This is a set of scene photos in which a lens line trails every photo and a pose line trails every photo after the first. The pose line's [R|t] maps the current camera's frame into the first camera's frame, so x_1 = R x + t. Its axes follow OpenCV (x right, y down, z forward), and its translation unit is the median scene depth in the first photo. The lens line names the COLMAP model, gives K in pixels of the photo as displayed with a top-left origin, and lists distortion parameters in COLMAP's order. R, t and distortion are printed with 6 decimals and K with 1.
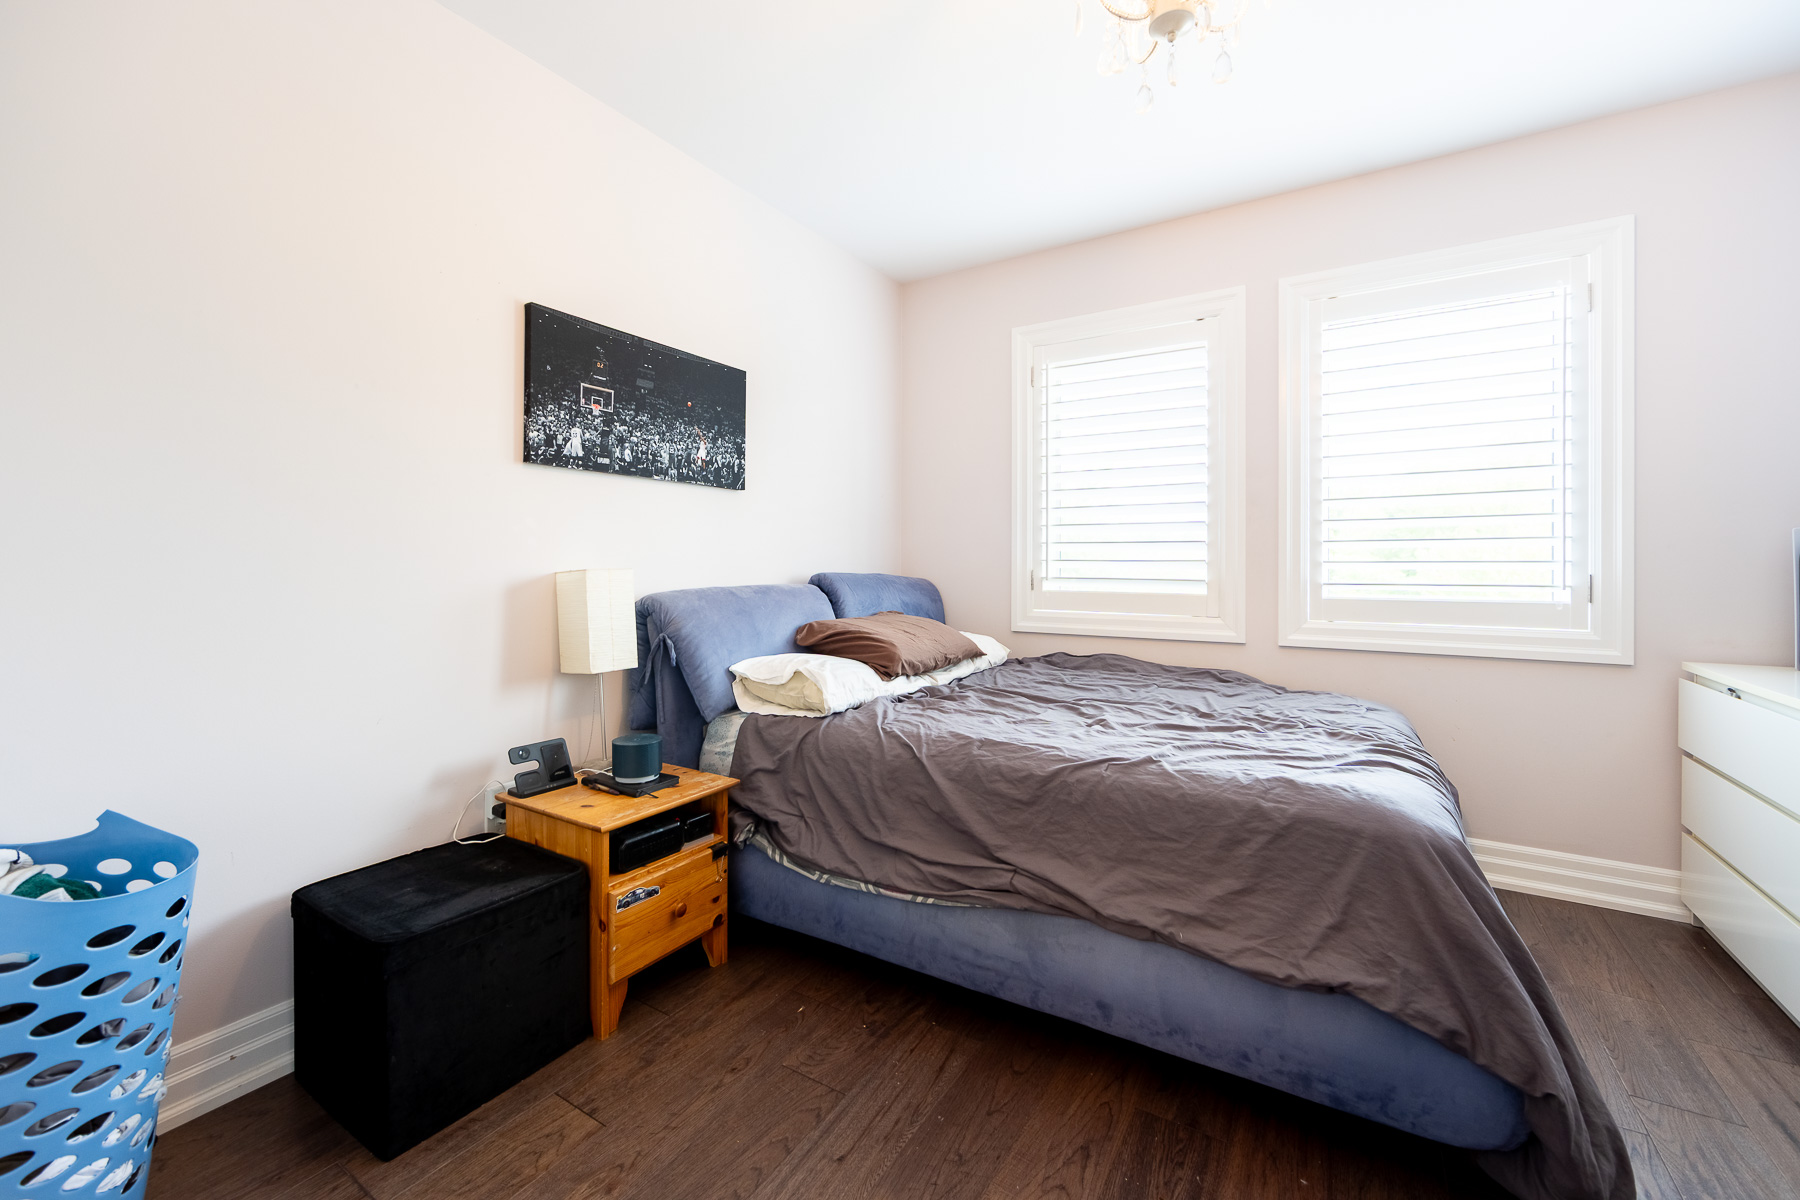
lens RADIAL K [[722.8, 0, 905.5], [0, 722.8, 562.4], [0, 0, 1]] dist [-0.003405, -0.000109]
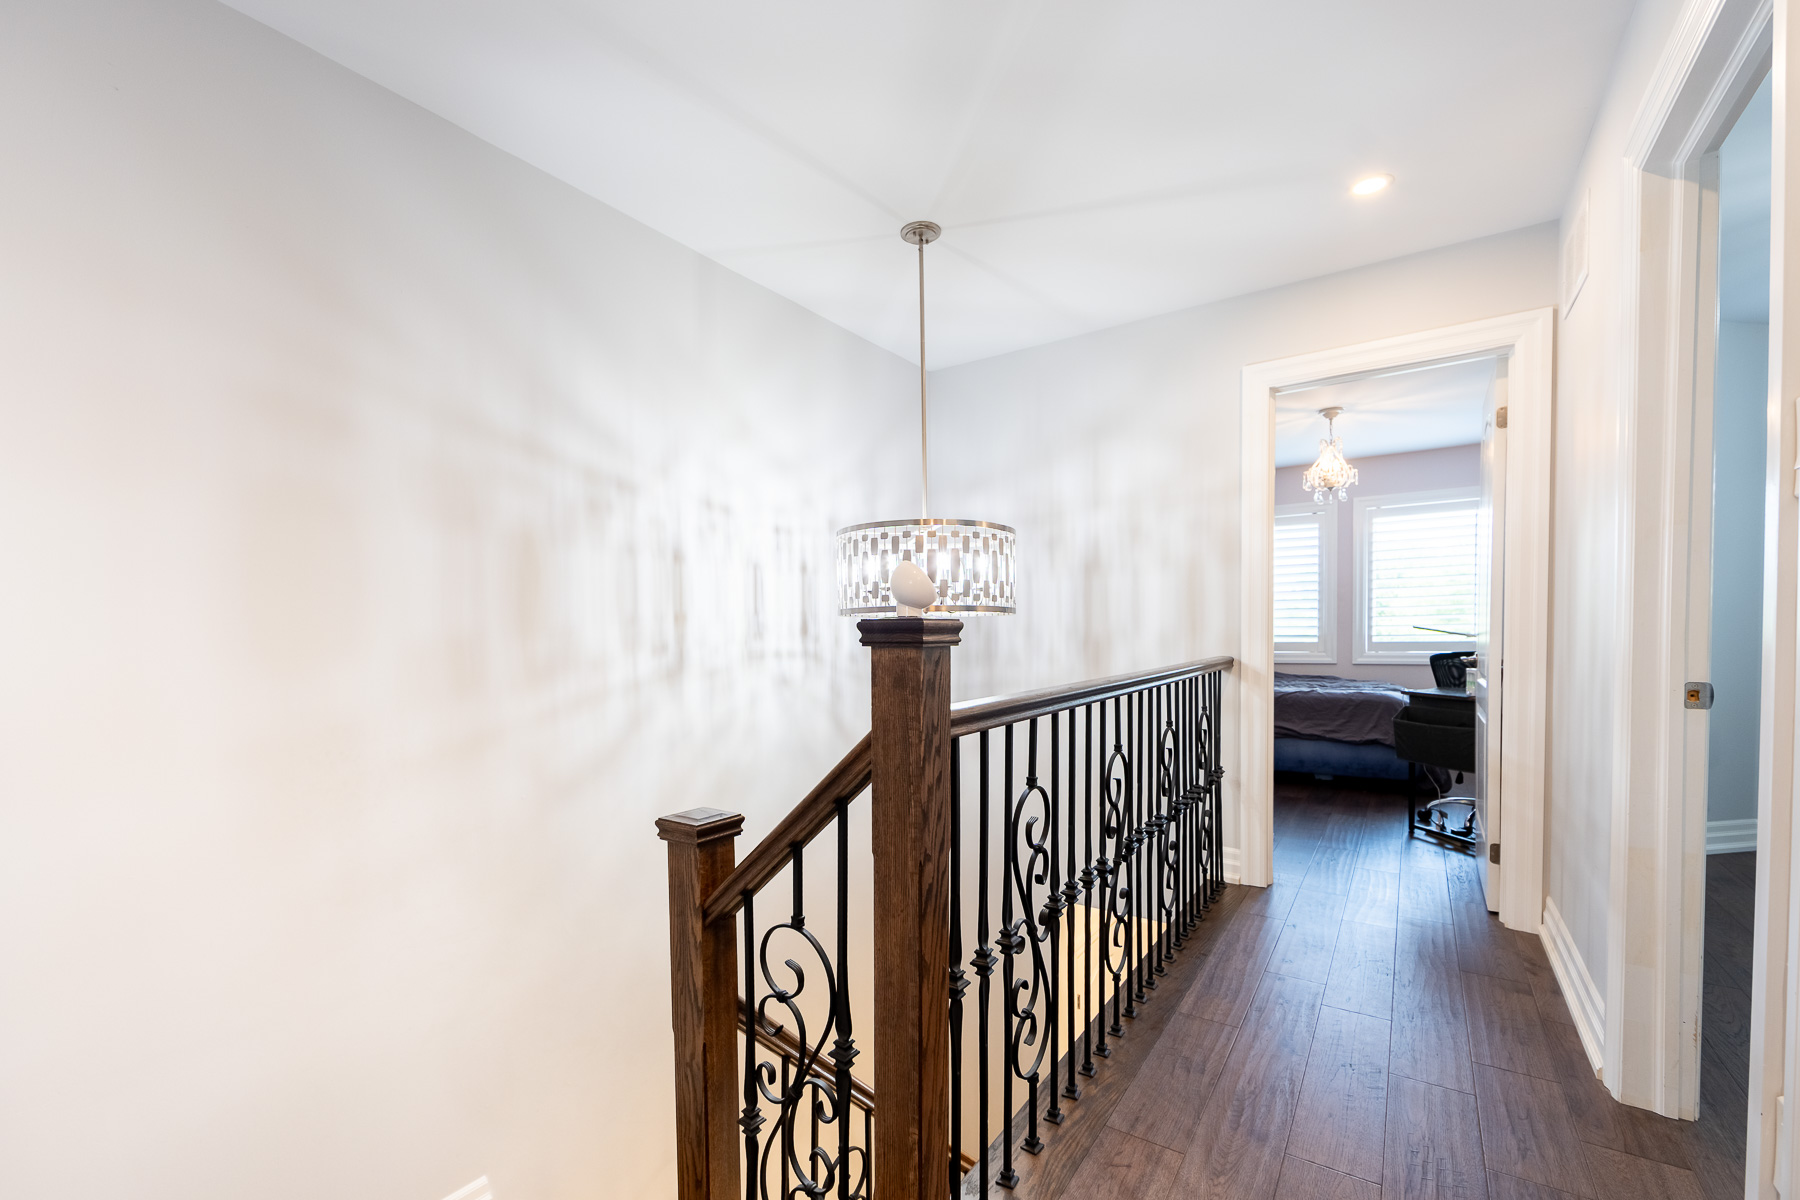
lens RADIAL K [[722.8, 0, 905.4], [0, 722.8, 643.3], [0, 0, 1]] dist [-0.003405, -0.000109]
pose [[0.998075, -0.007325, -0.061583, -0.789652], [0.008352, 0.999830, 0.016447, 0.003269], [0.061452, -0.016930, 0.997966, -1.426013]]
